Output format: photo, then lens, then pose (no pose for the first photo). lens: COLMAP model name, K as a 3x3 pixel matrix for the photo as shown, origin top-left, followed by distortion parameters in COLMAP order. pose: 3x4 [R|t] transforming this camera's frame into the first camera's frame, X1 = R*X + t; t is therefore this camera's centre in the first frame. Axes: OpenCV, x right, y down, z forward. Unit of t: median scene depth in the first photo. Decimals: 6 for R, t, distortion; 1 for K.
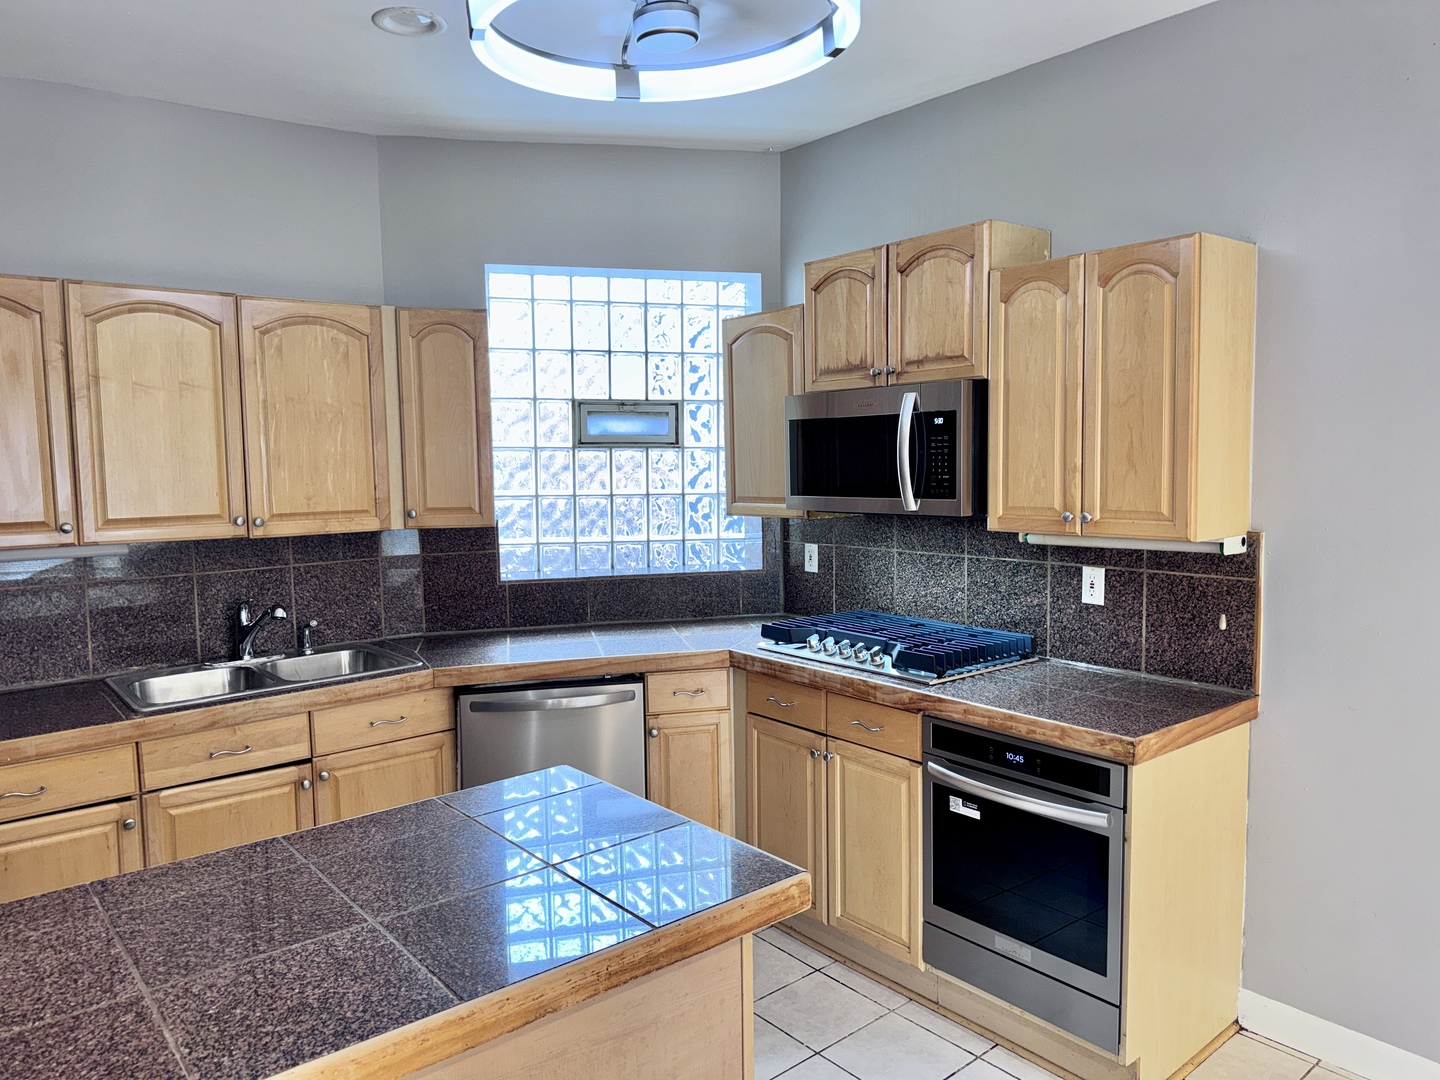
lens RADIAL K [[1003.5, 0, 701.8], [0, 1003.5, 538.2], [0, 0, 1]] dist [0.136609, -0.212080]
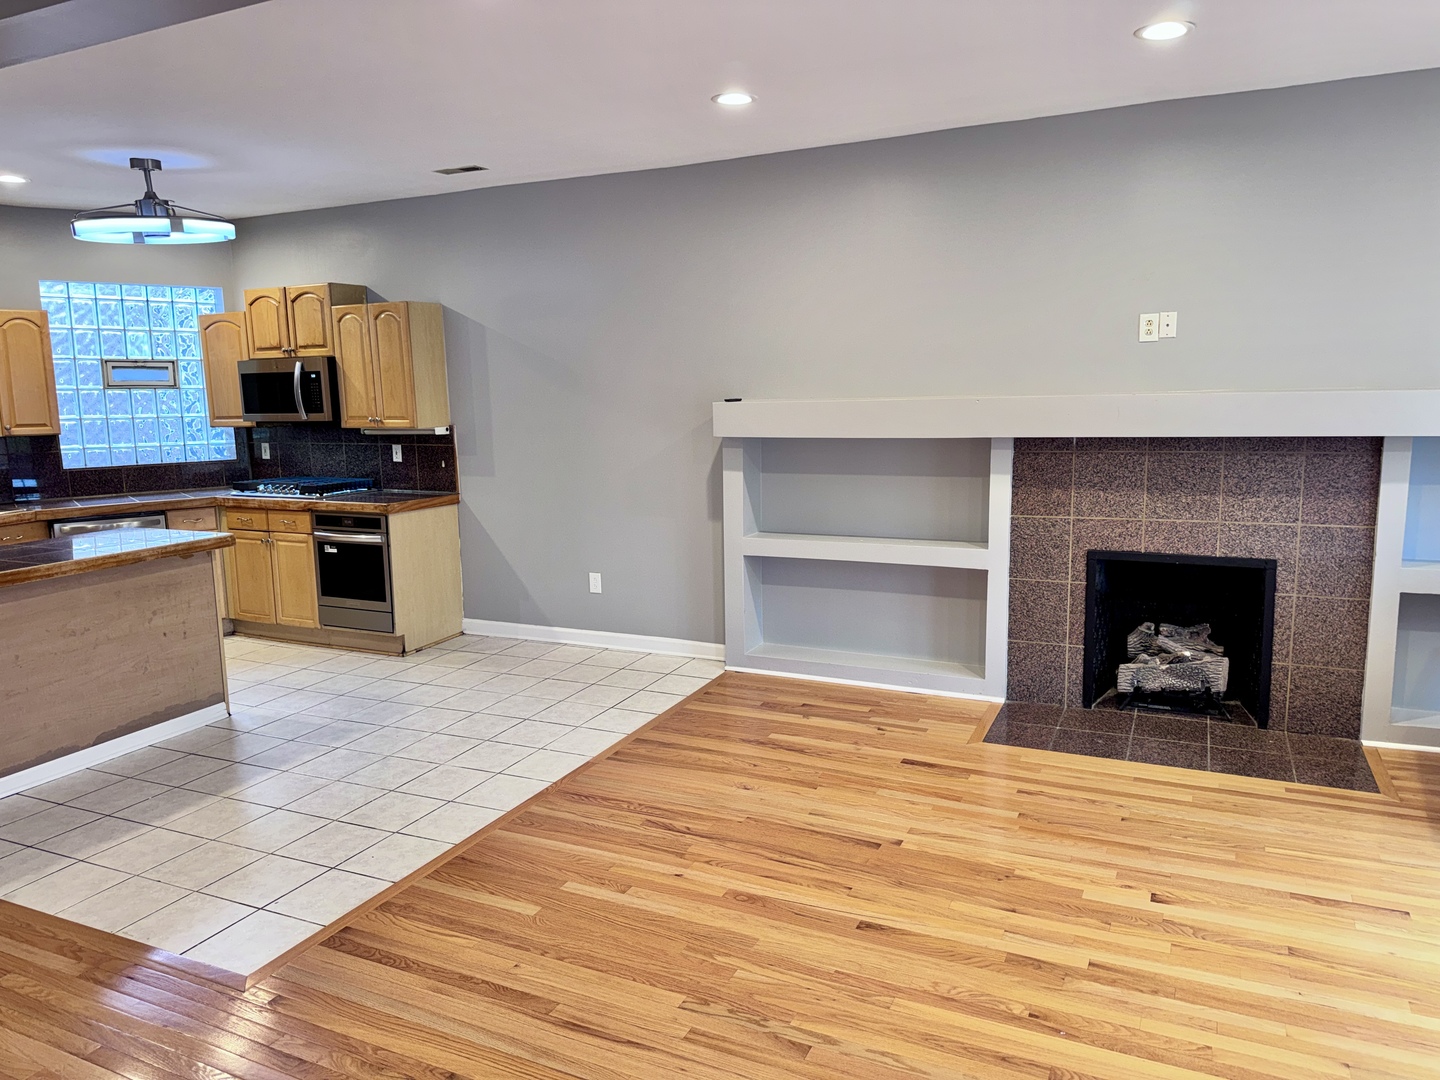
lens RADIAL K [[1003.5, 0, 701.8], [0, 1003.5, 538.2], [0, 0, 1]] dist [0.136609, -0.212080]
pose [[0.906533, -0.066067, 0.416932, 0.052094], [0.042915, 0.996983, 0.064672, 0.106339], [-0.419947, -0.040735, 0.906634, -1.153407]]
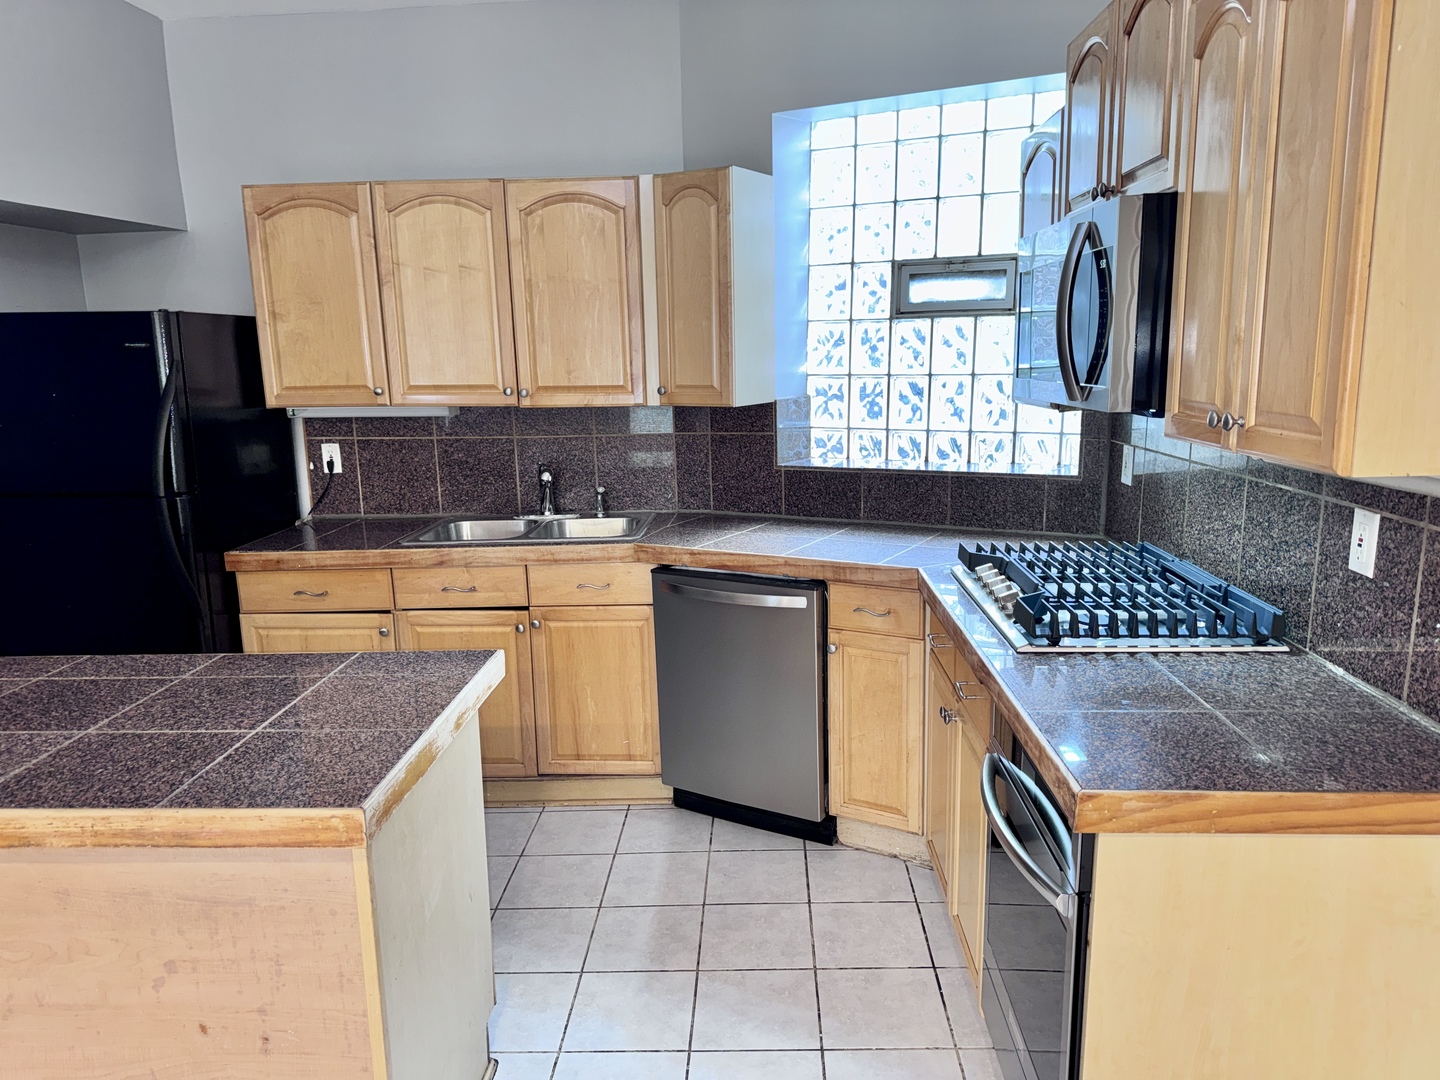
lens RADIAL K [[1003.0, 0, 722.7], [0, 1003.0, 551.3], [0, 0, 1]] dist [0.157326, -0.210381]
pose [[0.748572, 0.131429, -0.649897, 0.453388], [-0.045998, 0.988090, 0.146840, -0.016686], [0.661456, -0.080026, 0.745702, 0.292523]]
